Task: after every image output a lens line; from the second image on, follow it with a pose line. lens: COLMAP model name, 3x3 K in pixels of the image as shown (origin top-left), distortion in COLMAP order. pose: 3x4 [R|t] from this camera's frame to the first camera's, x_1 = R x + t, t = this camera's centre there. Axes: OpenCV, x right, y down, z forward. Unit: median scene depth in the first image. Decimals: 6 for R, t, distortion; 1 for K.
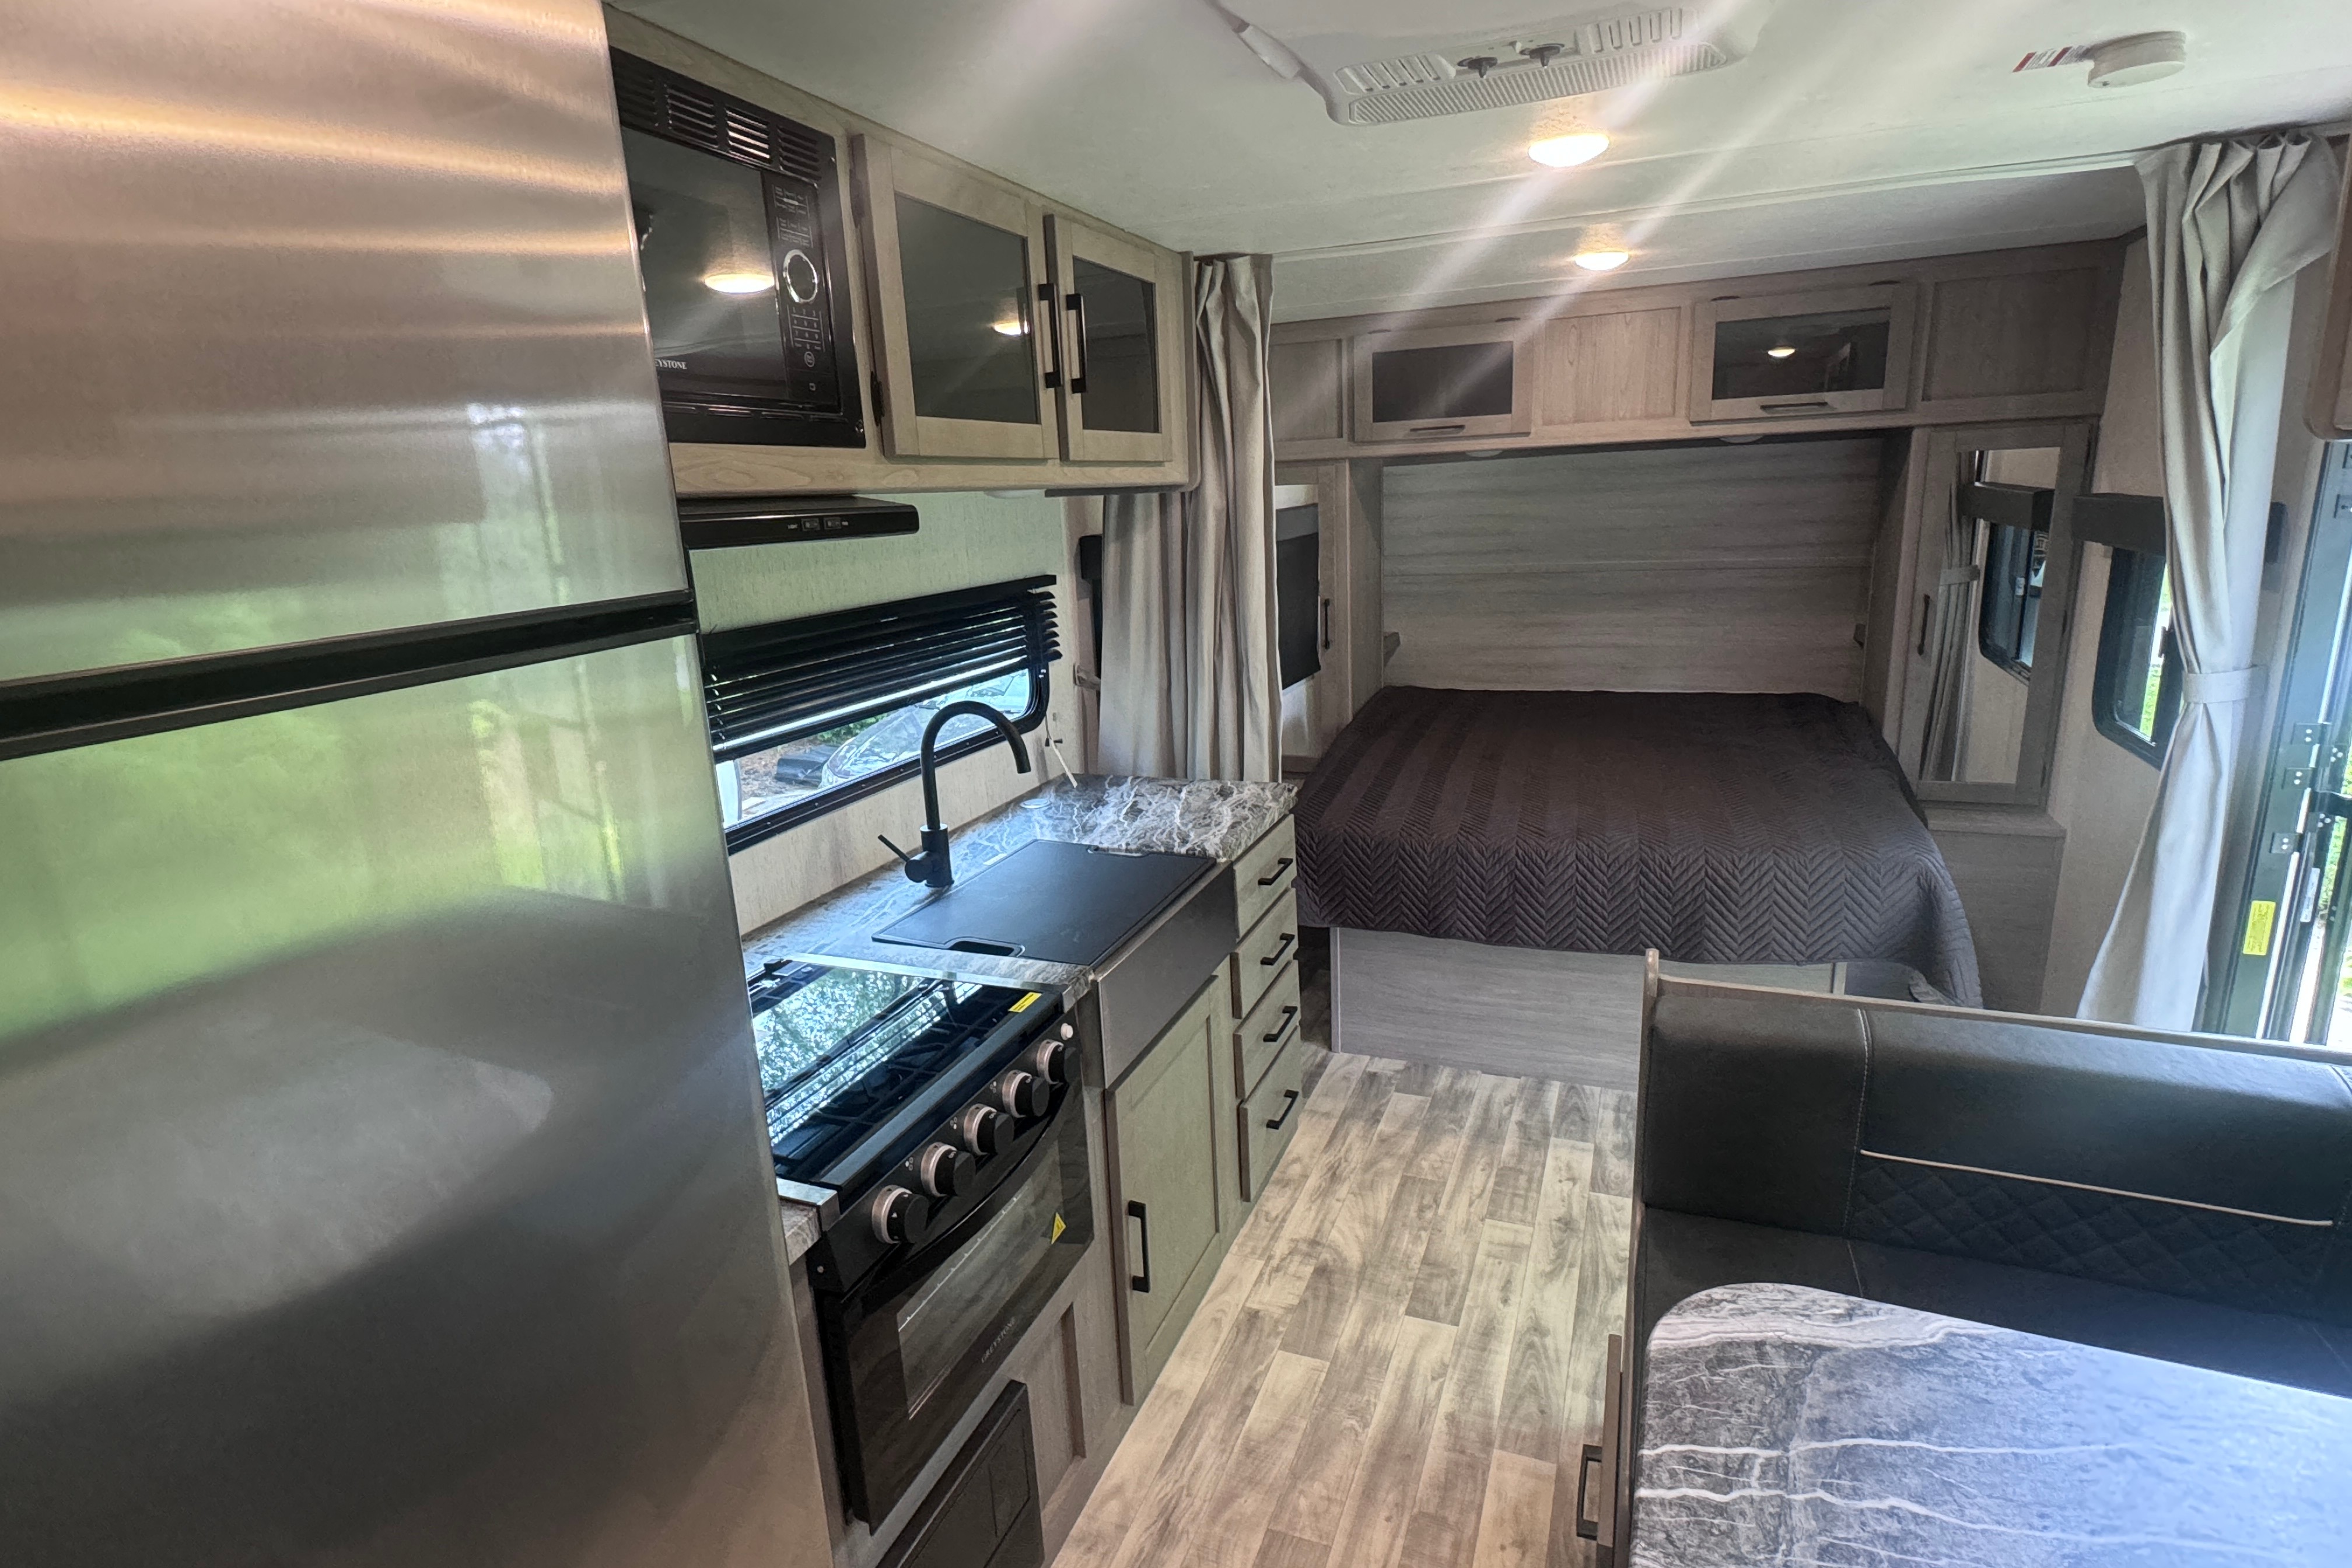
lens RADIAL K [[1177.0, 0, 1182.2], [0, 1177.0, 780.8], [0, 0, 1]] dist [0.002791, -0.000426]
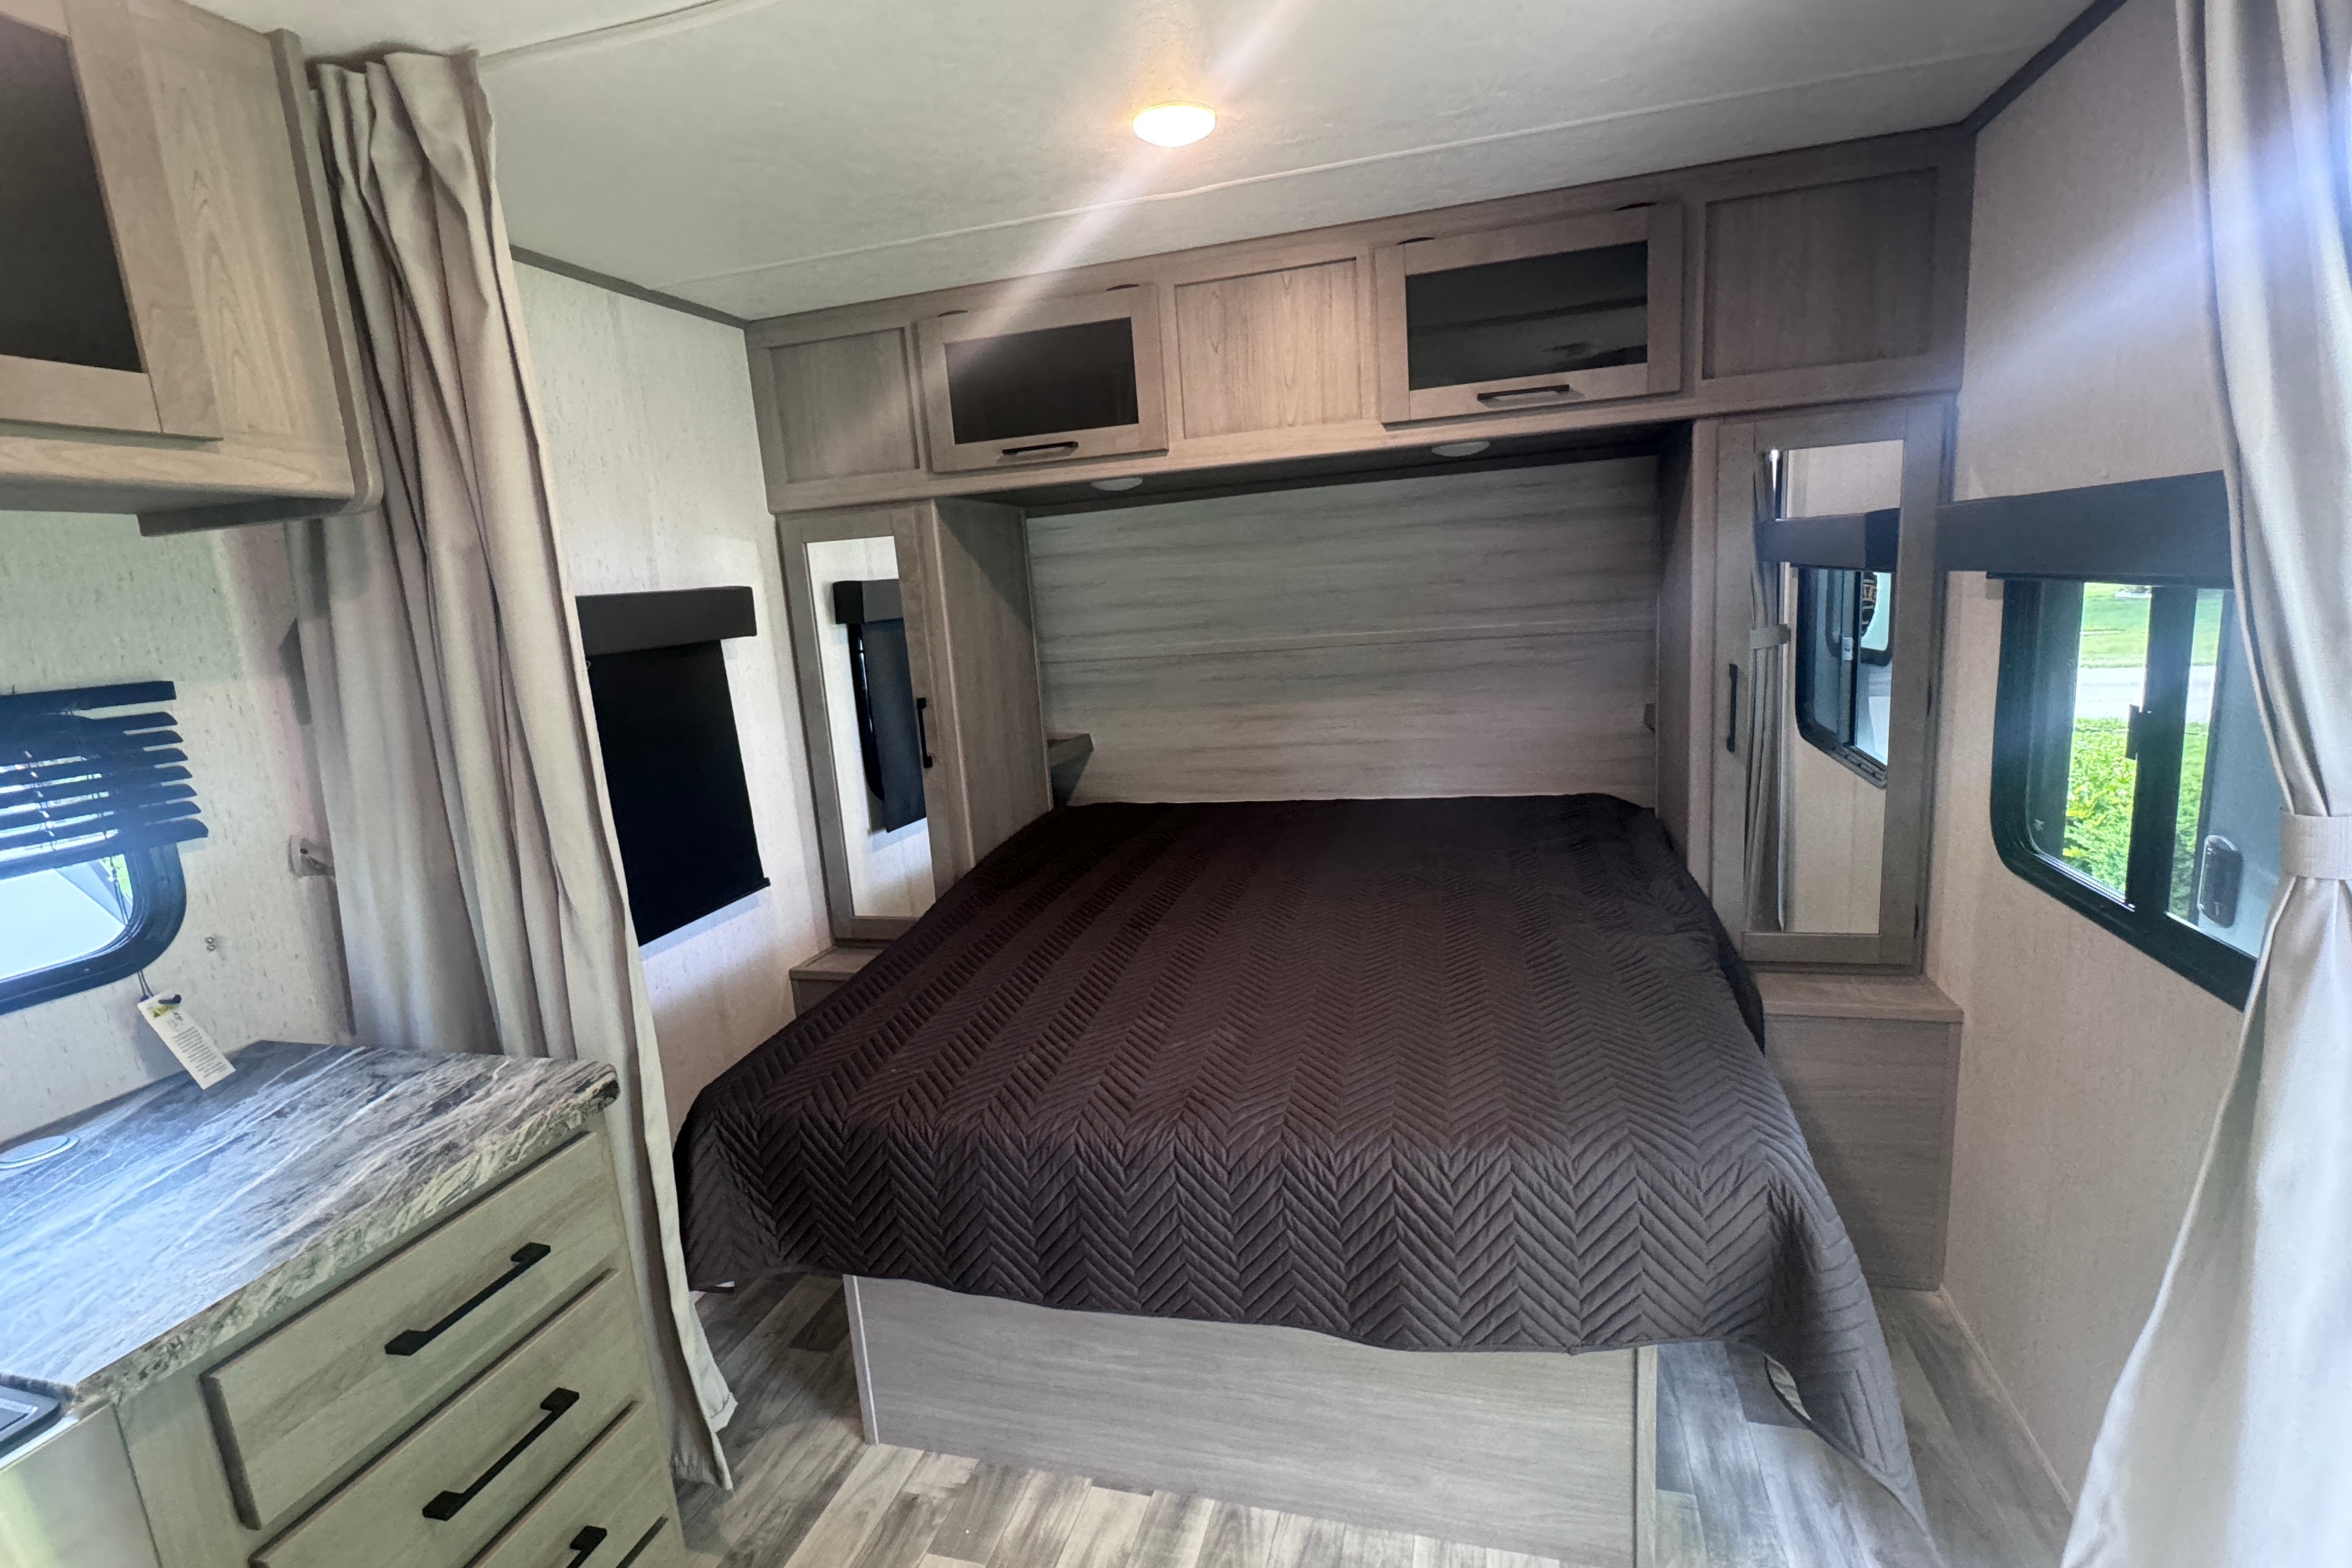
lens RADIAL K [[1090.8, 0, 1176.3], [0, 1090.8, 782.8], [0, 0, 1]] dist [-0.001194, 0.000635]
pose [[0.994599, -0.043550, 0.094210, 0.260190], [0.049724, 0.996697, -0.064211, -0.067395], [-0.091103, 0.068549, 0.993479, 0.424347]]
